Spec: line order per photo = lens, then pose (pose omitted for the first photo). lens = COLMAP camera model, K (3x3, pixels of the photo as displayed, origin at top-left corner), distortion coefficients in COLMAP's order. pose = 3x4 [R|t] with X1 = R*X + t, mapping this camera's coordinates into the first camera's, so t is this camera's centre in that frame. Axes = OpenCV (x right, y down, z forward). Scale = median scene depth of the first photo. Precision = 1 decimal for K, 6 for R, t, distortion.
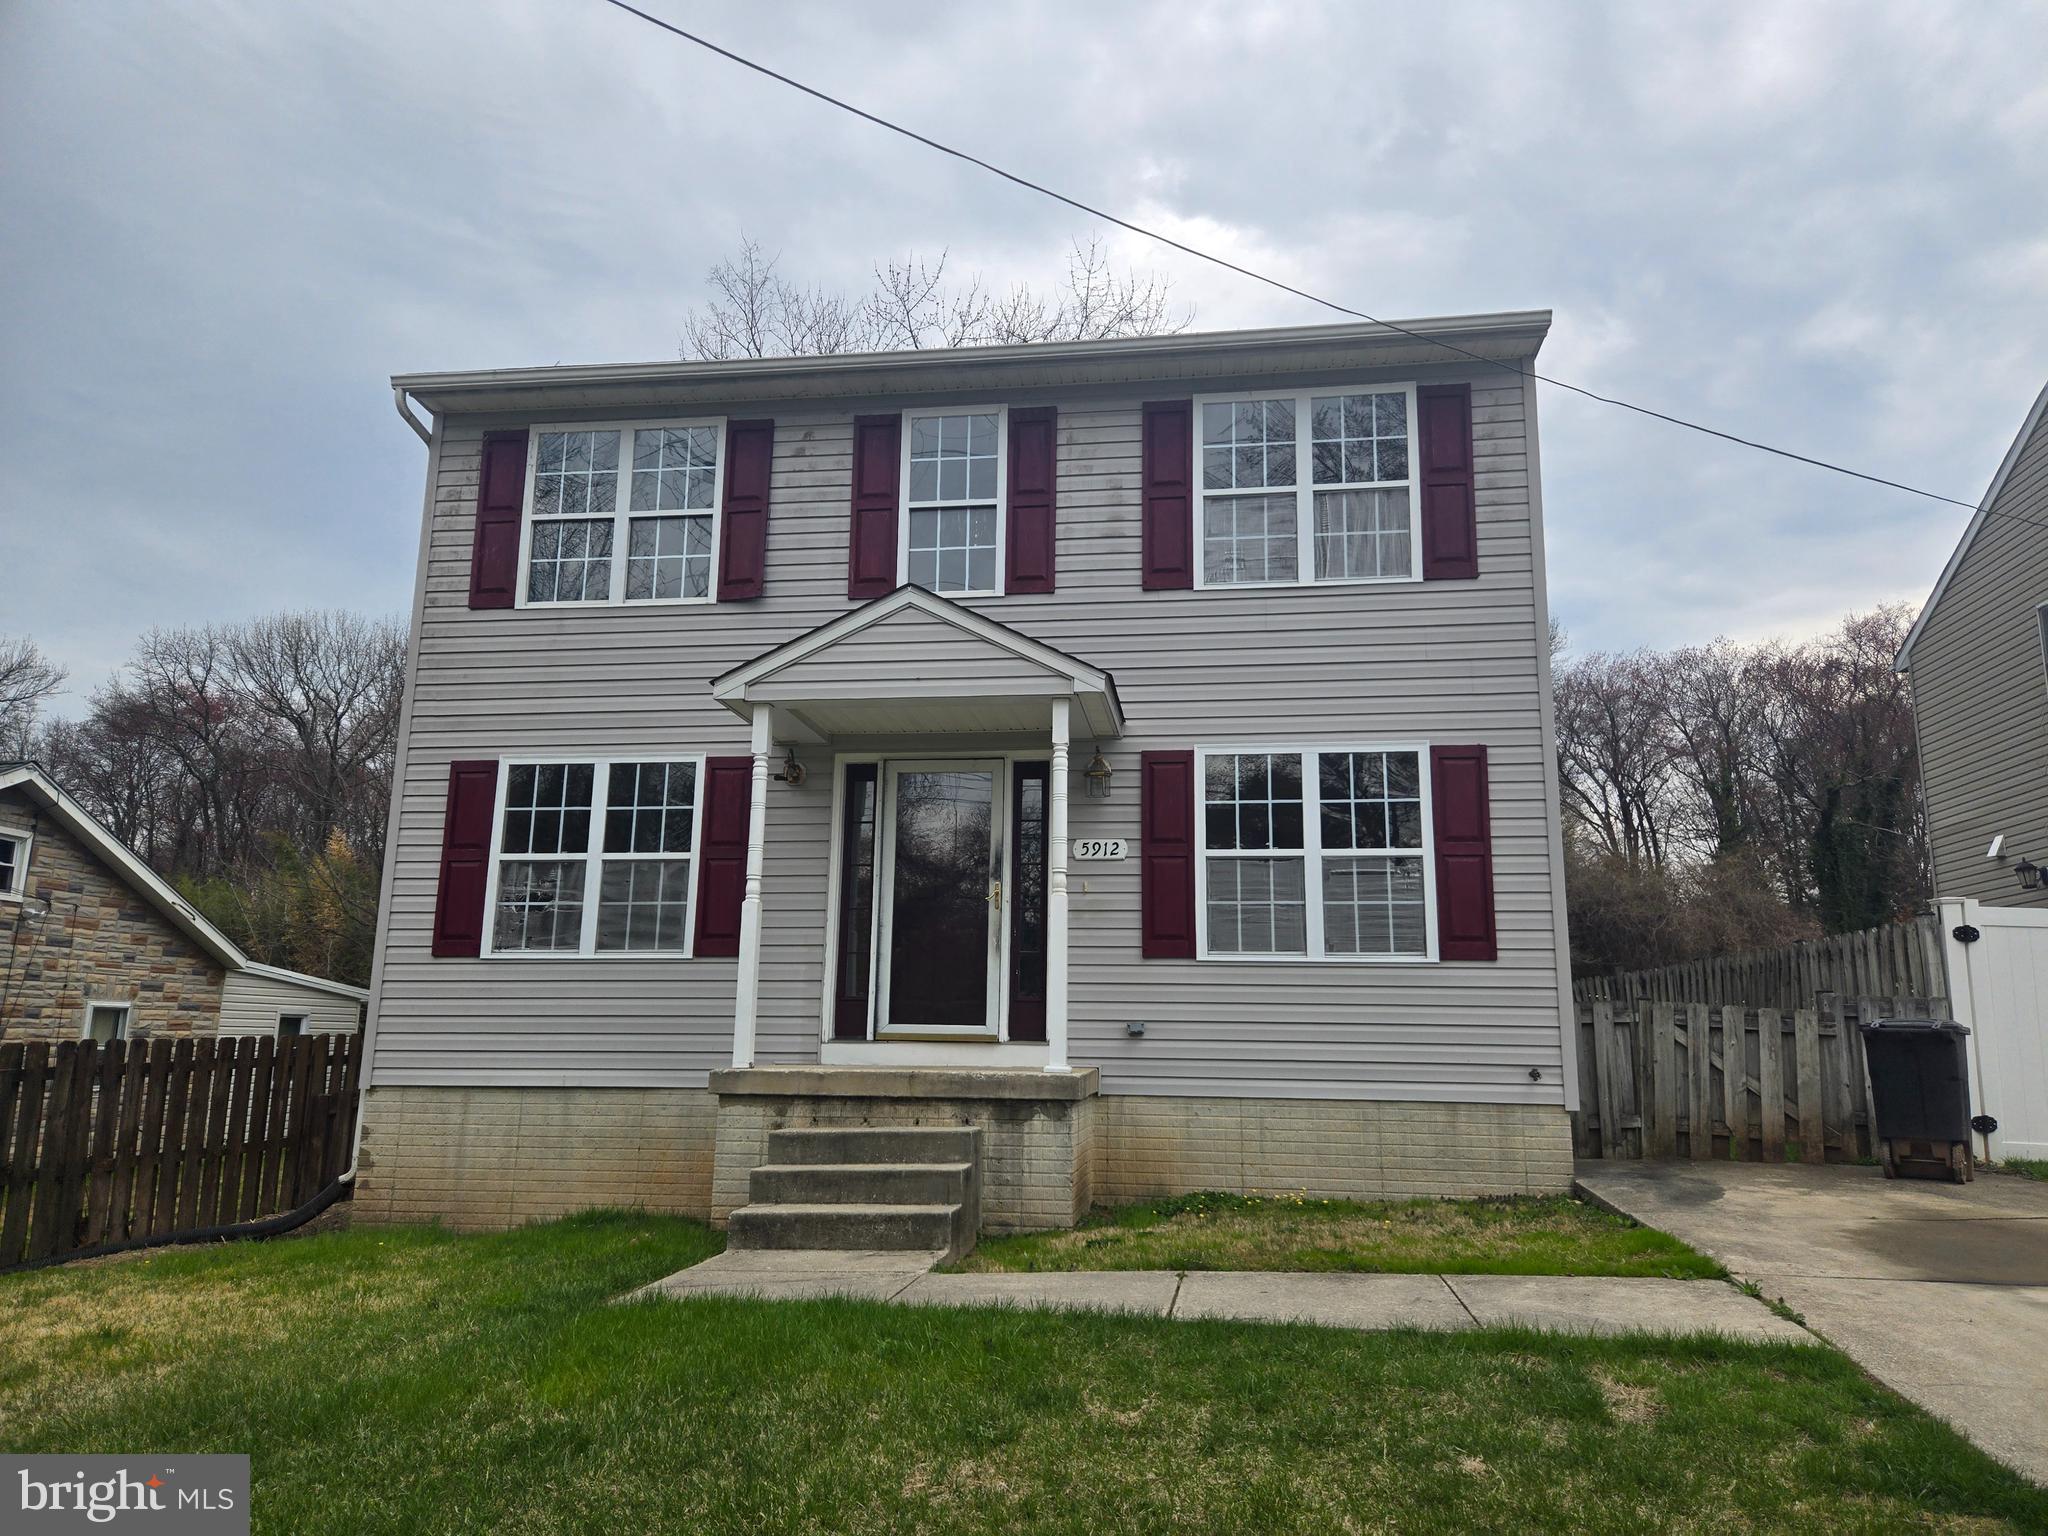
lens RADIAL K [[1264.4, 0, 1025.2], [0, 1264.4, 729.4], [0, 0, 1]] dist [0.057316, -0.025782]
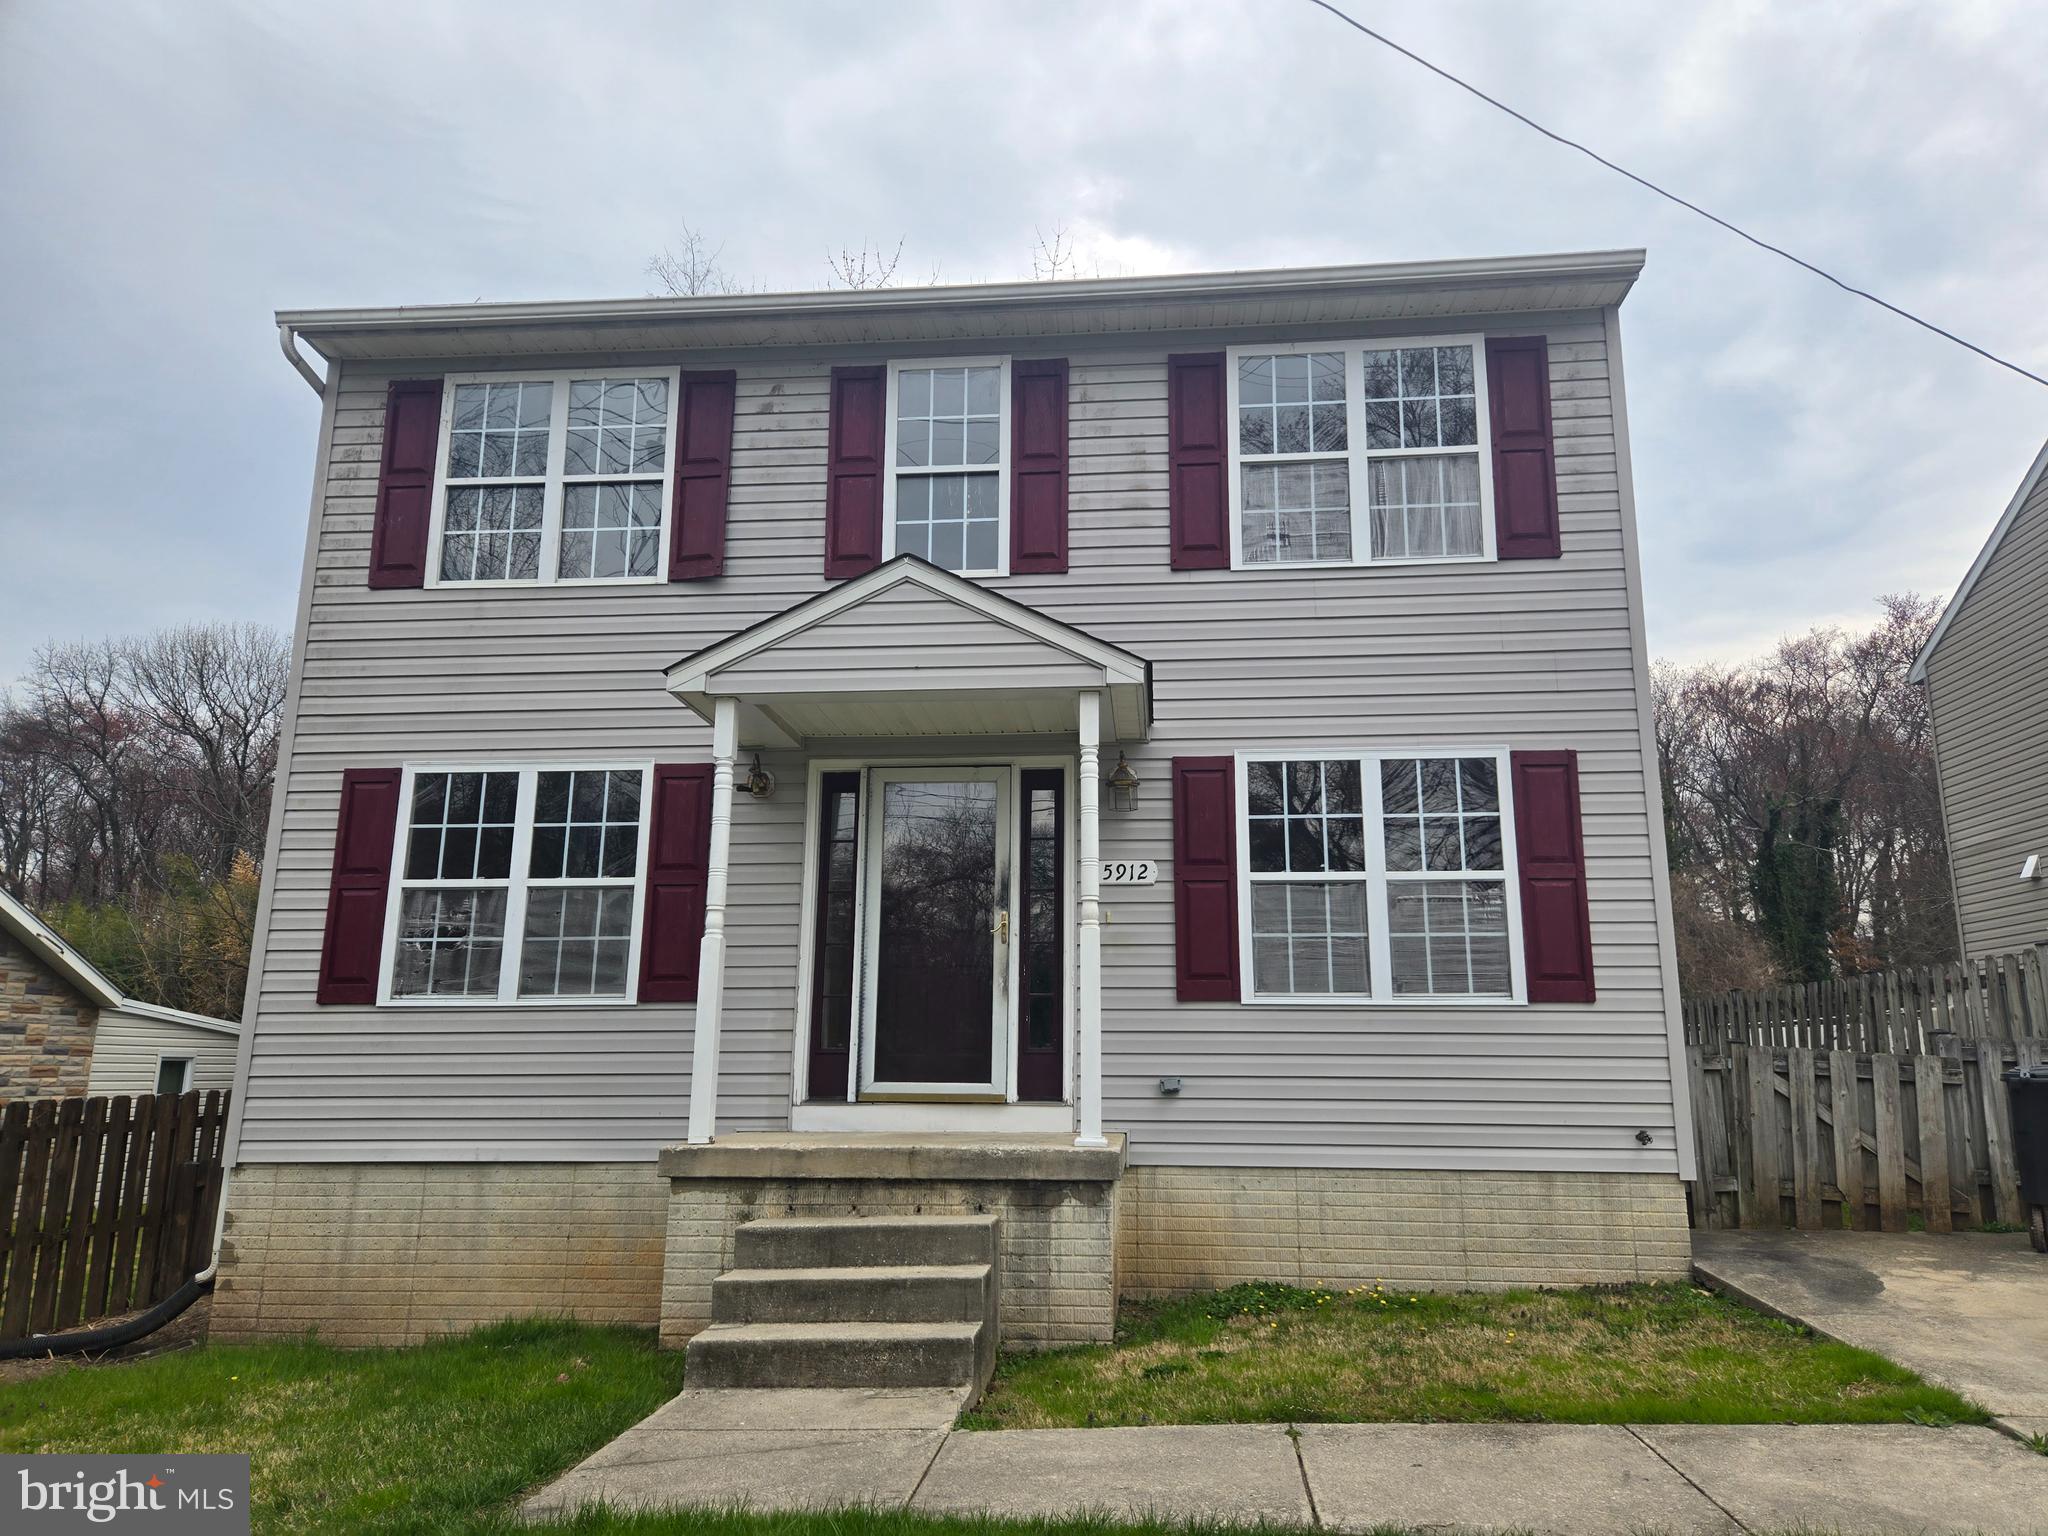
lens RADIAL K [[1264.4, 0, 1025.2], [0, 1264.4, 729.4], [0, 0, 1]] dist [0.057316, -0.025782]
pose [[0.998746, 0.003107, 0.049973, -0.048894], [-0.002262, 0.999854, -0.016948, 0.012943], [-0.050018, 0.016813, 0.998607, 0.148524]]
